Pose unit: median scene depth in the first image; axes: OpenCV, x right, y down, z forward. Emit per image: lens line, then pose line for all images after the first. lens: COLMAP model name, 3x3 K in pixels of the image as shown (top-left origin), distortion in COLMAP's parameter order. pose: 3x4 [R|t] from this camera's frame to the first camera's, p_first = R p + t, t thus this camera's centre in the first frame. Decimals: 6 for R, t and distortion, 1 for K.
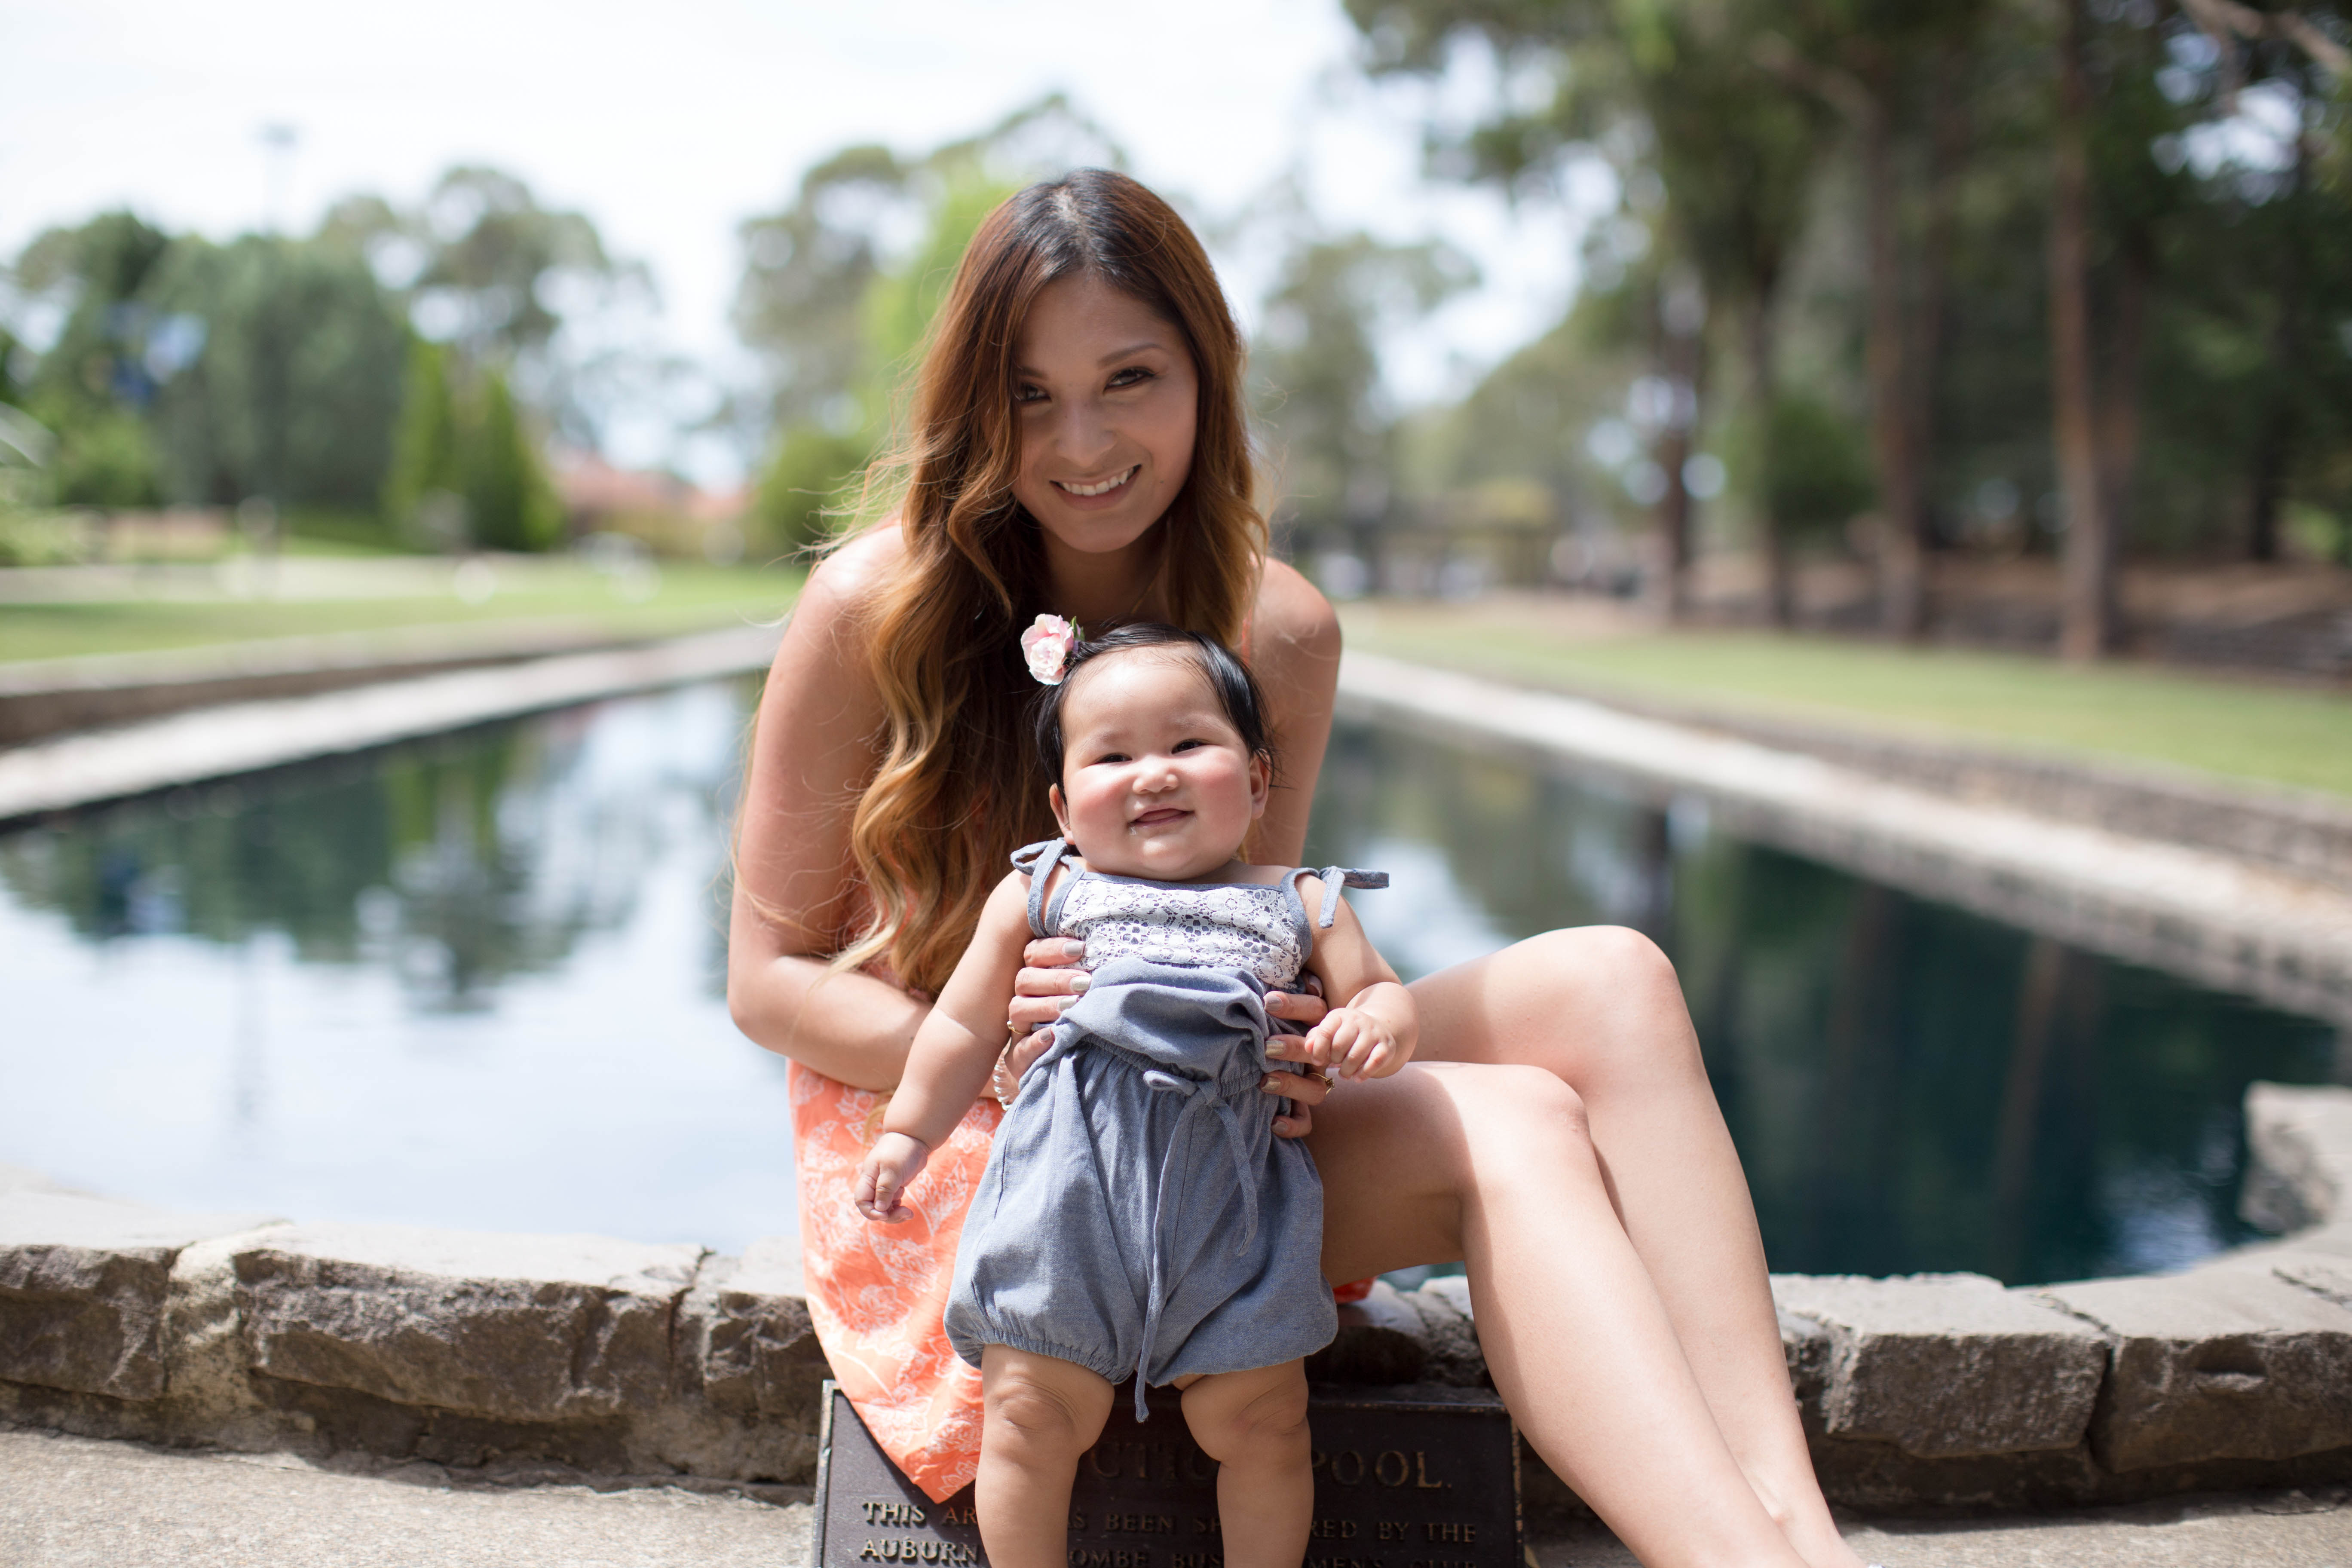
lens RADIAL K [[3382.2, 0, 1176.0], [0, 3382.2, 784.0], [0, 0, 1]] dist [-0.126818, 0.099931]
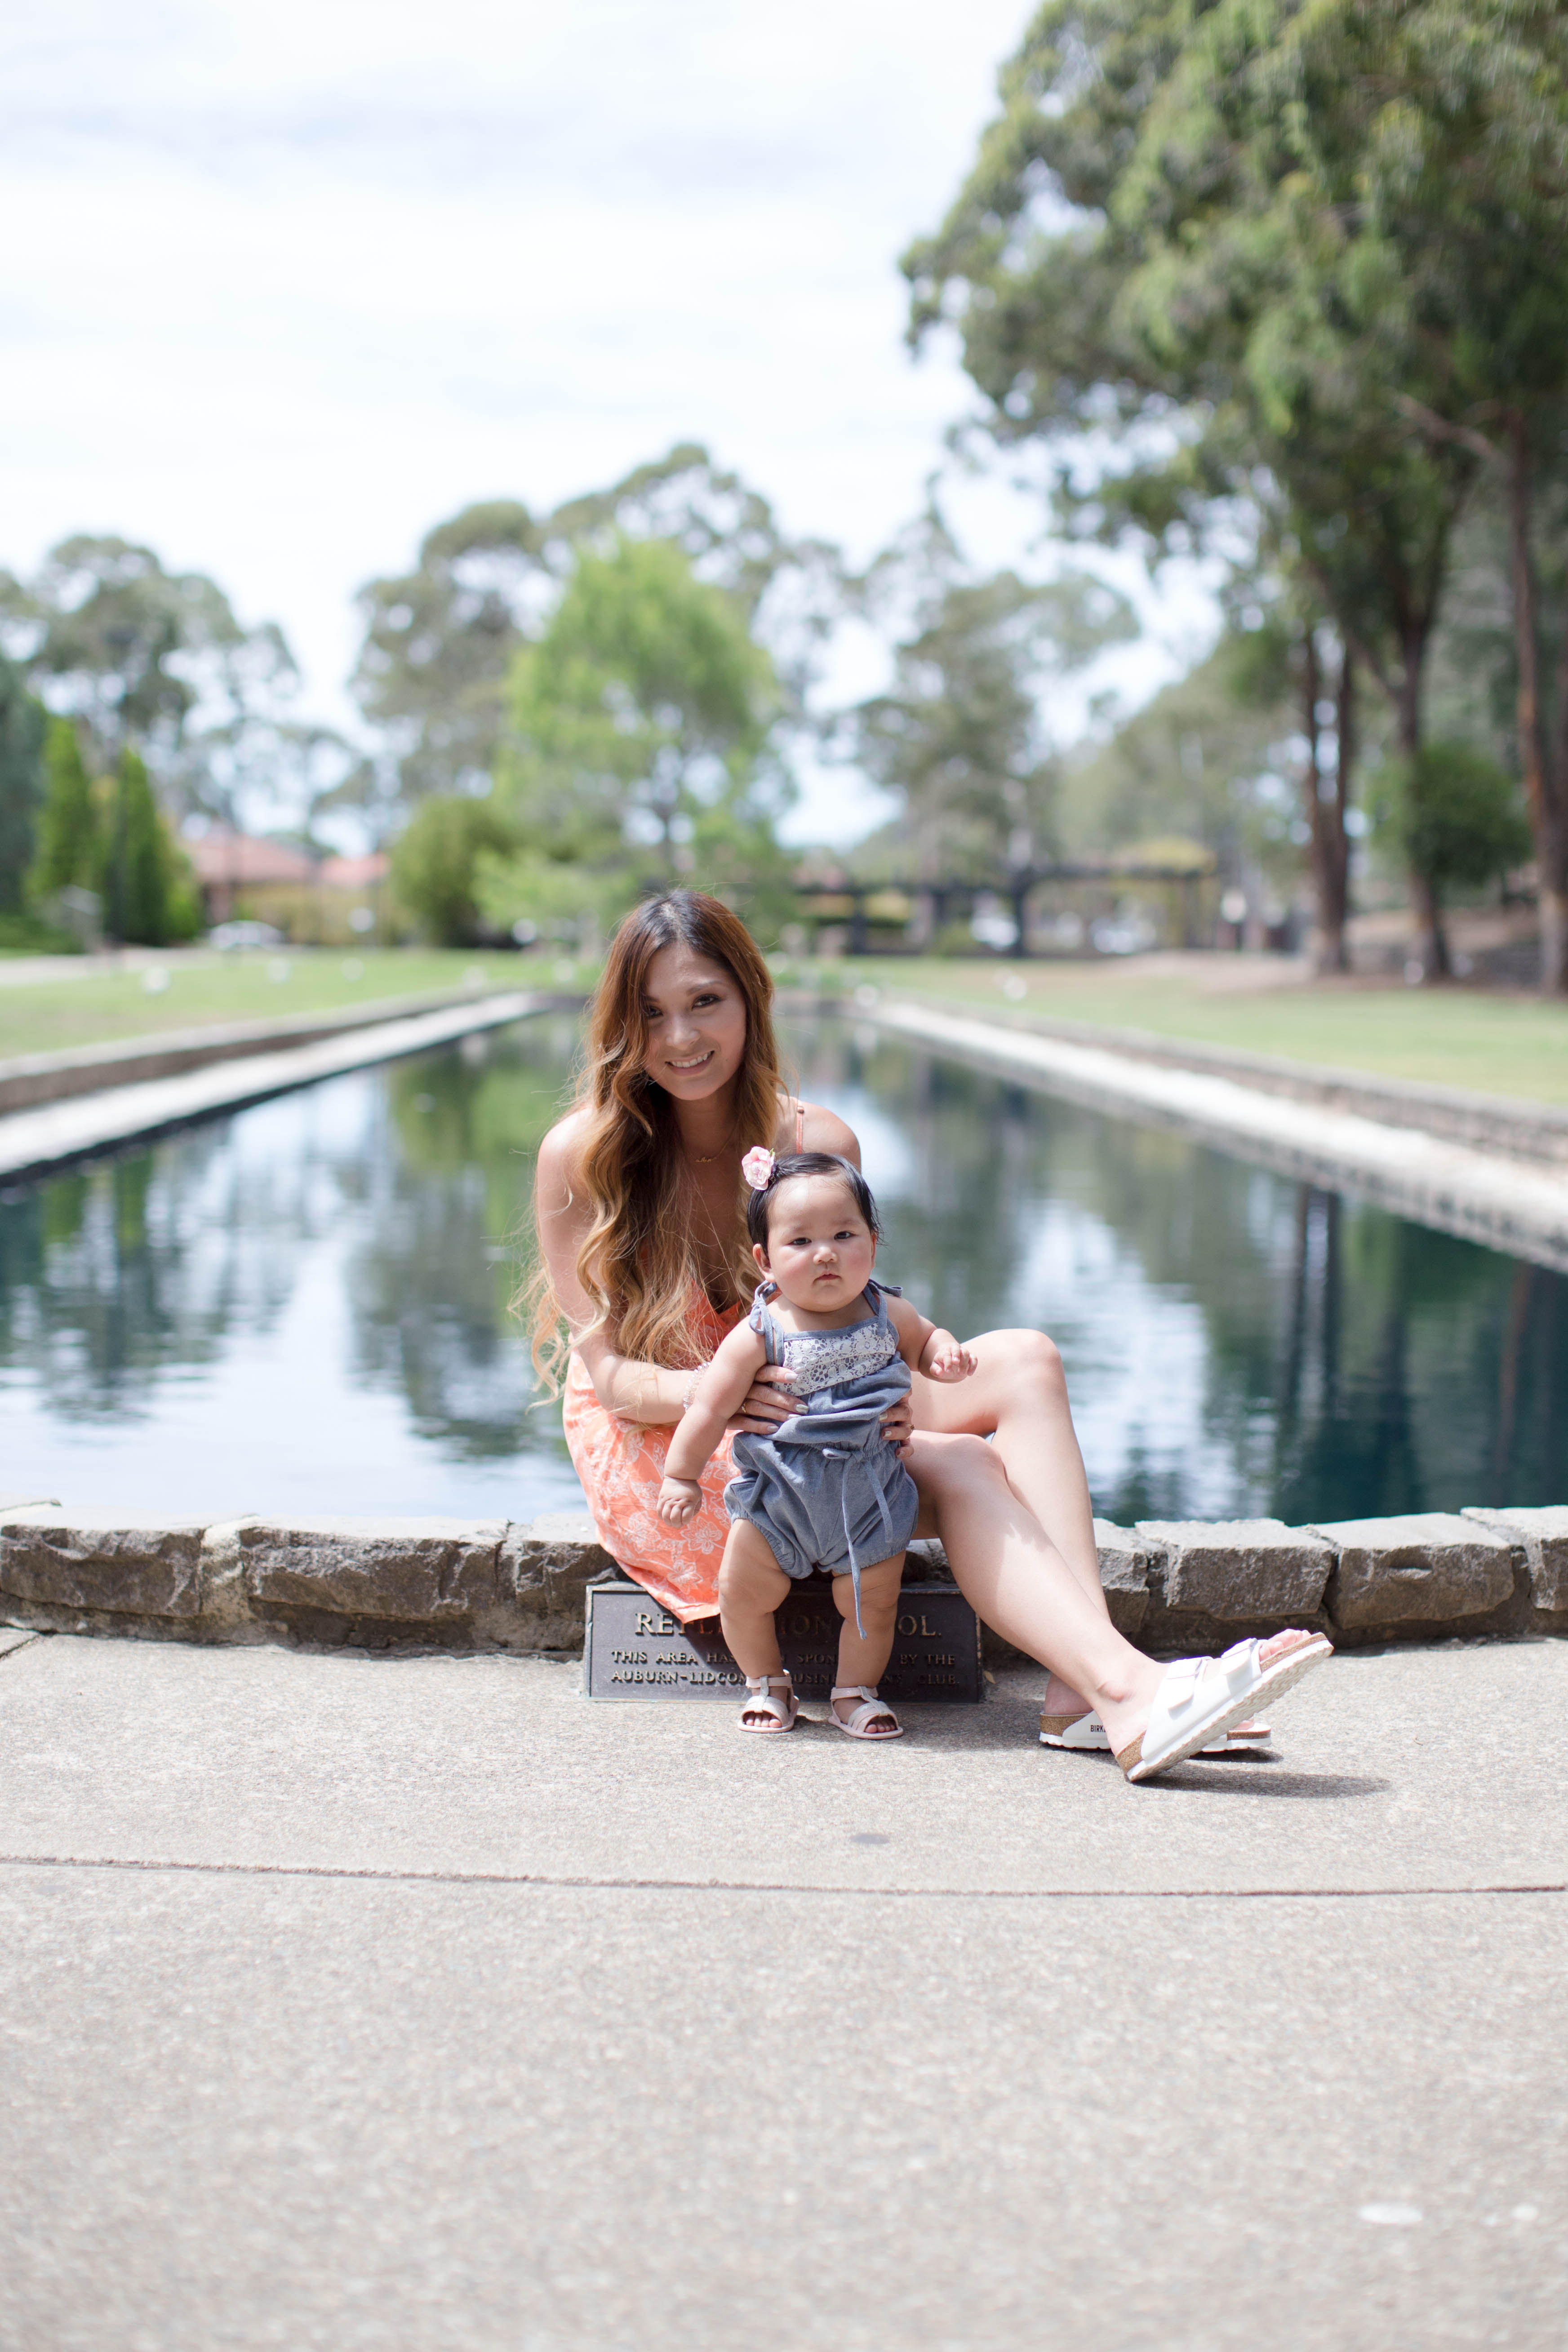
lens RADIAL K [[3536.3, 0, 784.0], [0, 3536.3, 1176.0], [0, 0, 1]] dist [-0.140731, 0.088983]
pose [[0.999429, -0.030504, -0.014551, 0.031286], [0.030617, 0.999502, 0.007654, -0.046974], [0.014311, -0.008095, 0.999865, -0.807378]]
